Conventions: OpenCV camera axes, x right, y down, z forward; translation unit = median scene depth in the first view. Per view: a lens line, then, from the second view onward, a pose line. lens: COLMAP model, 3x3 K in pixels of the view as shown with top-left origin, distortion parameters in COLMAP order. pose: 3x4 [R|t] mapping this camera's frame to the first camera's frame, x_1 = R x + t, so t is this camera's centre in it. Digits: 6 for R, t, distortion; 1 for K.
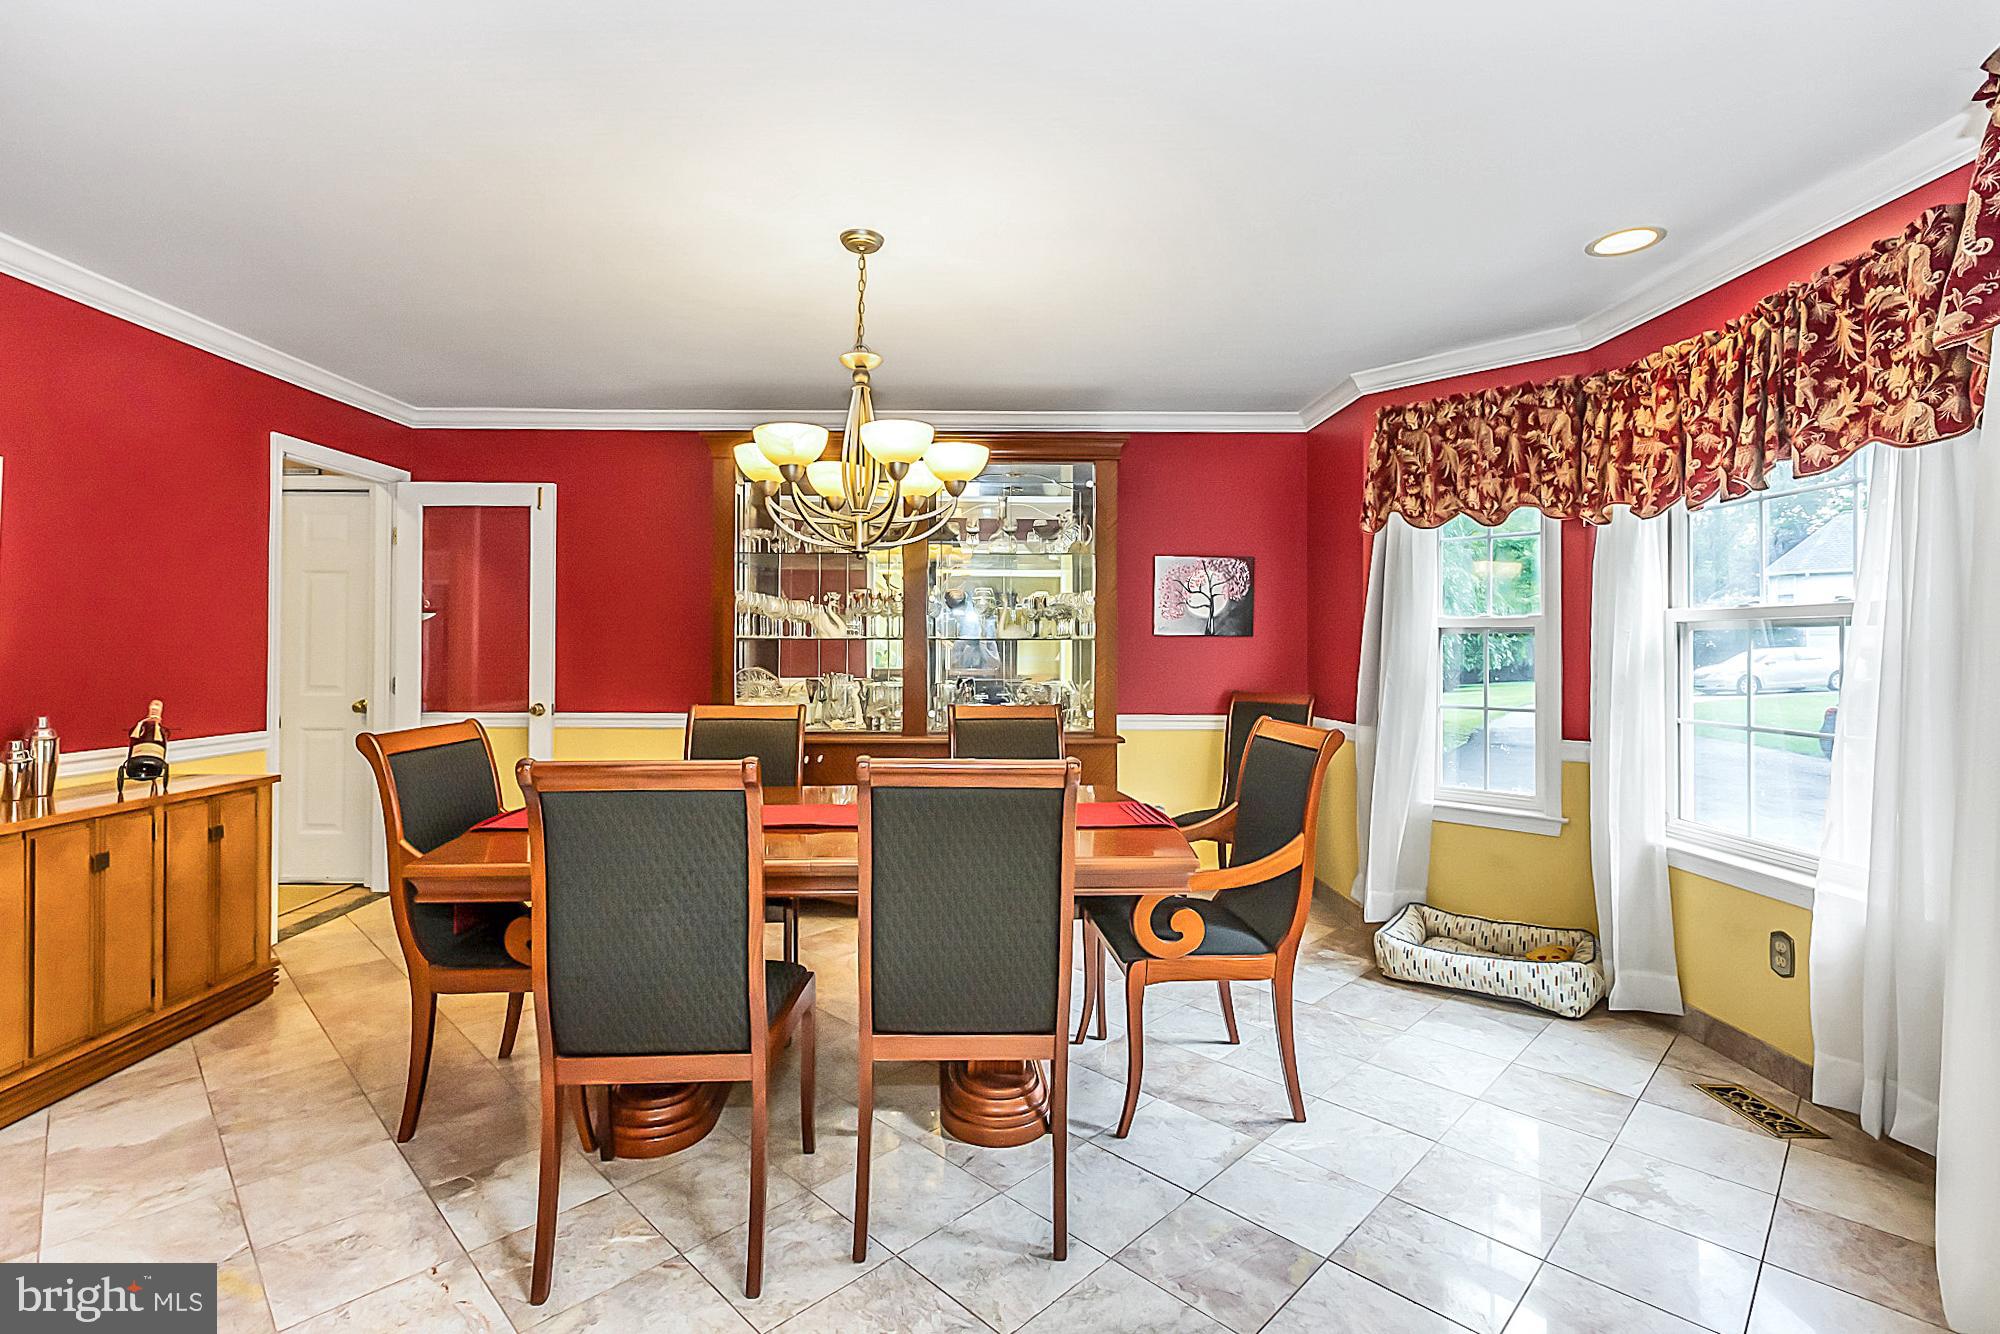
lens RADIAL K [[911.3, 0, 992.7], [0, 911.3, 646.5], [0, 0, 1]] dist [0.001874, -0.000983]
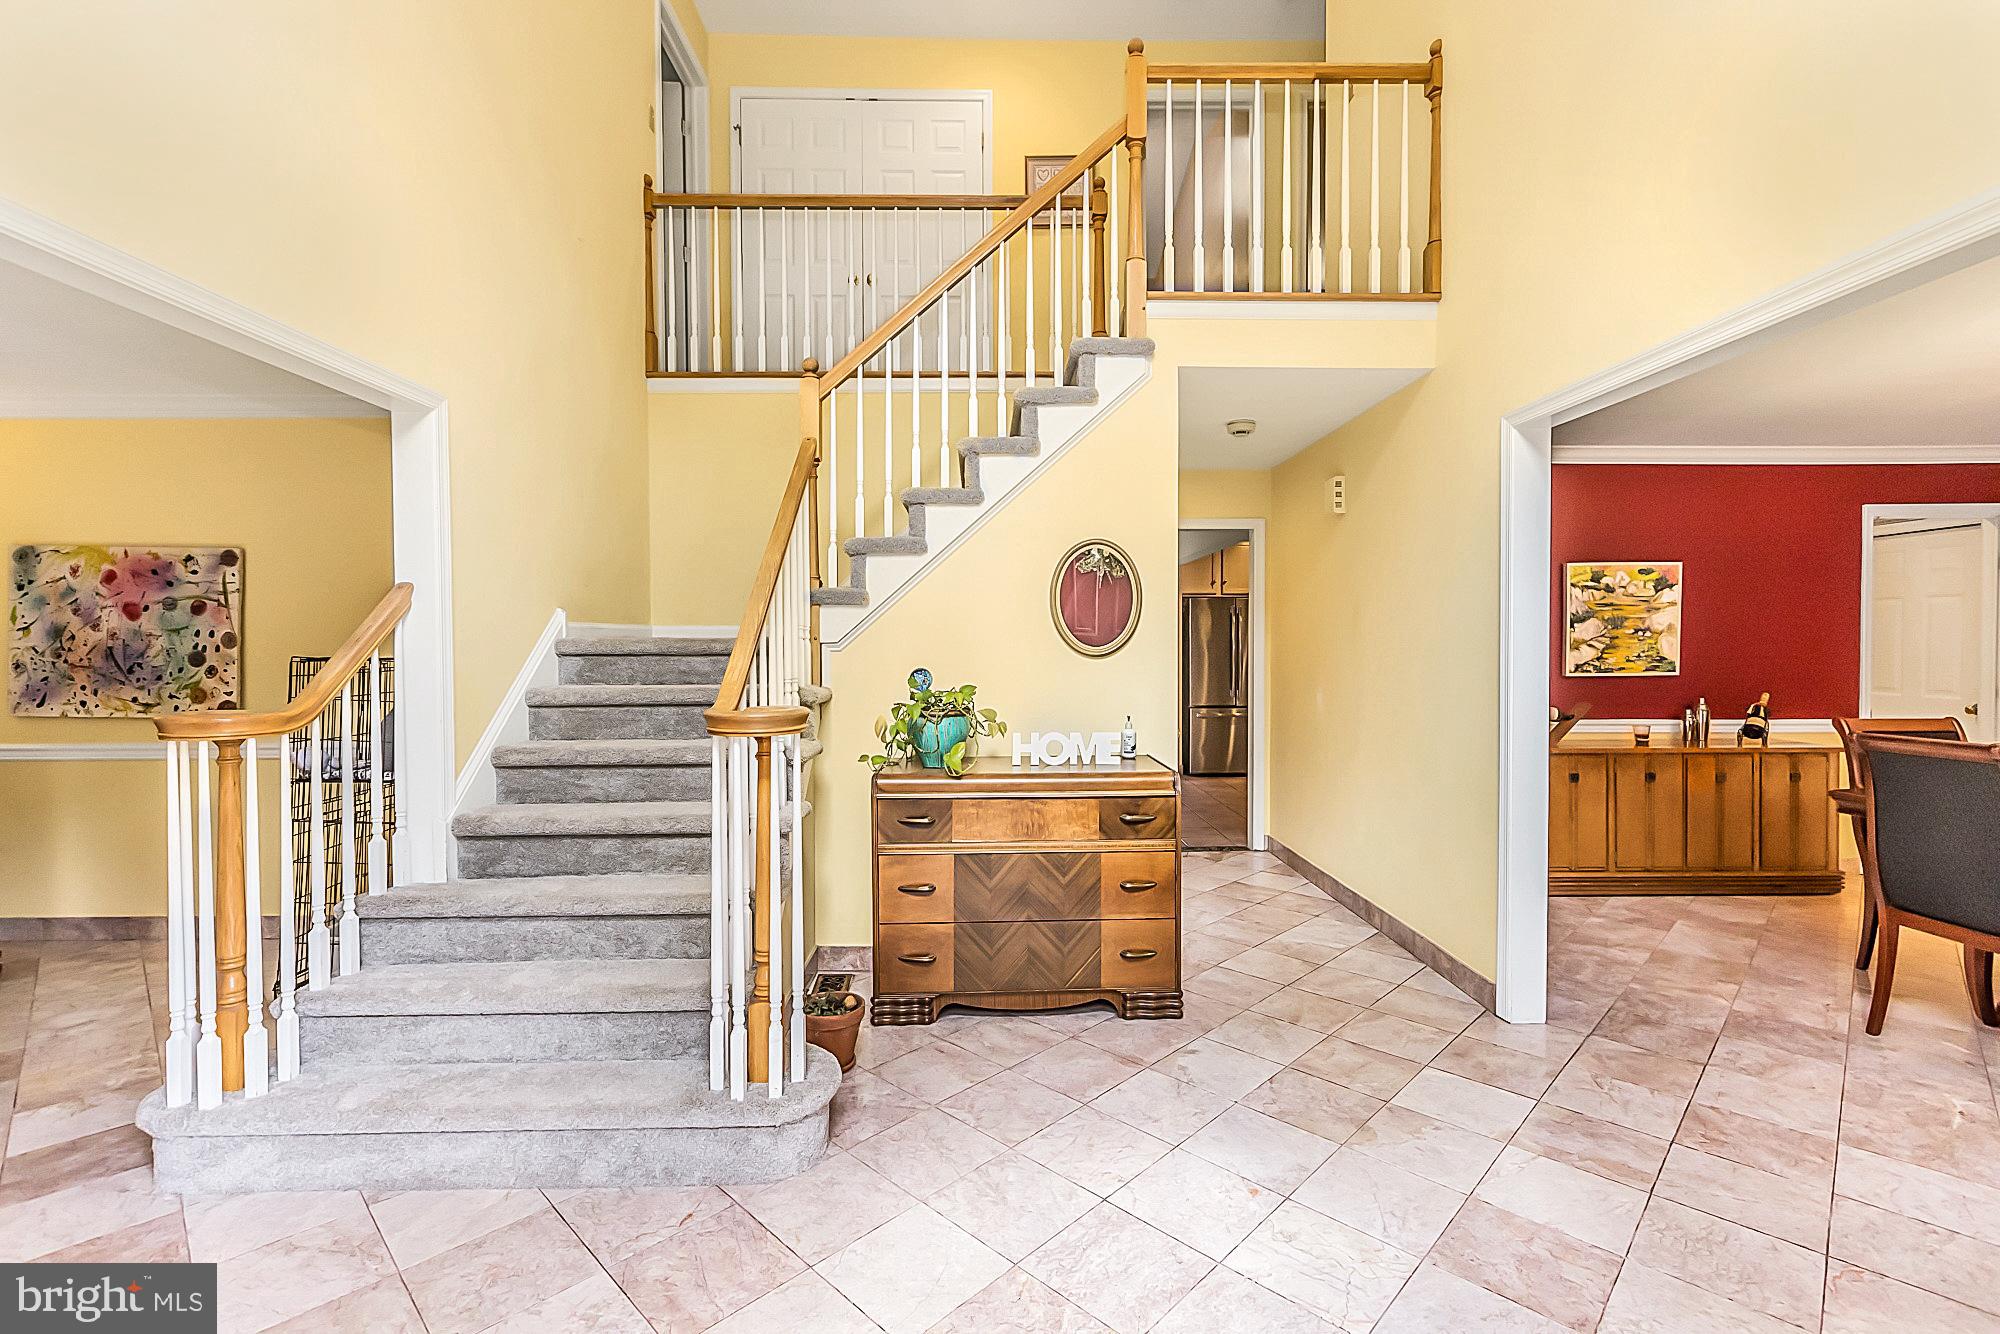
lens RADIAL K [[911.3, 0, 996.3], [0, 911.3, 657.8], [0, 0, 1]] dist [0.001874, -0.000983]
pose [[0.008607, 0.002042, -0.999961, 0.489033], [0.006189, 0.999979, 0.002095, -0.011428], [0.999944, -0.006206, 0.008594, -0.277444]]
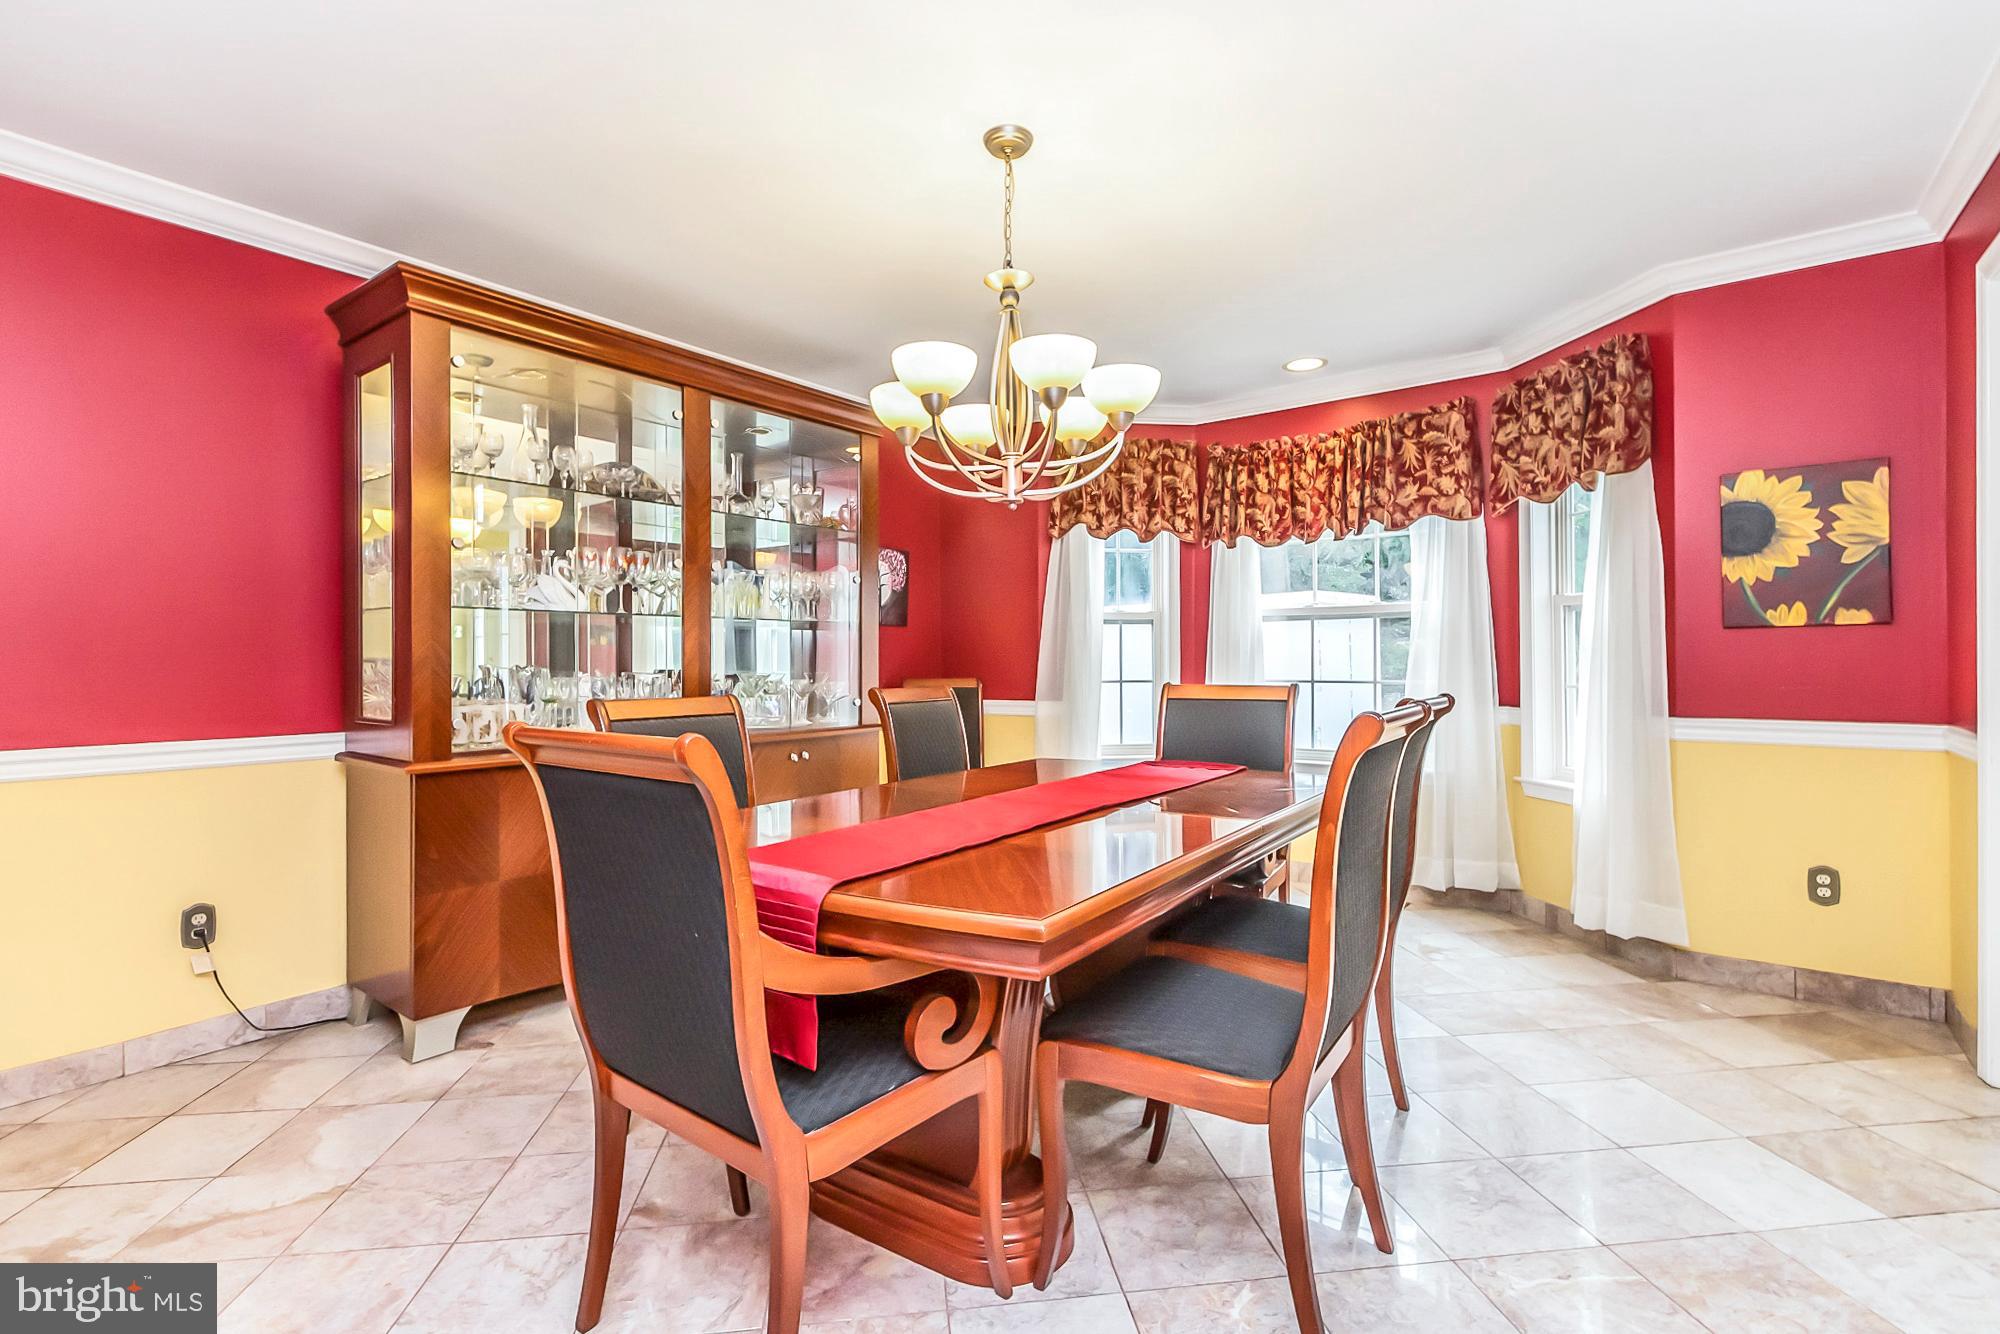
lens RADIAL K [[911.3, 0, 996.1], [0, 911.3, 668.7], [0, 0, 1]] dist [0.001874, -0.000983]
pose [[0.611794, -0.013431, 0.790903, -0.982413], [0.006946, 0.999909, 0.011607, 0.053870], [-0.790987, -0.001608, 0.611831, 0.549153]]
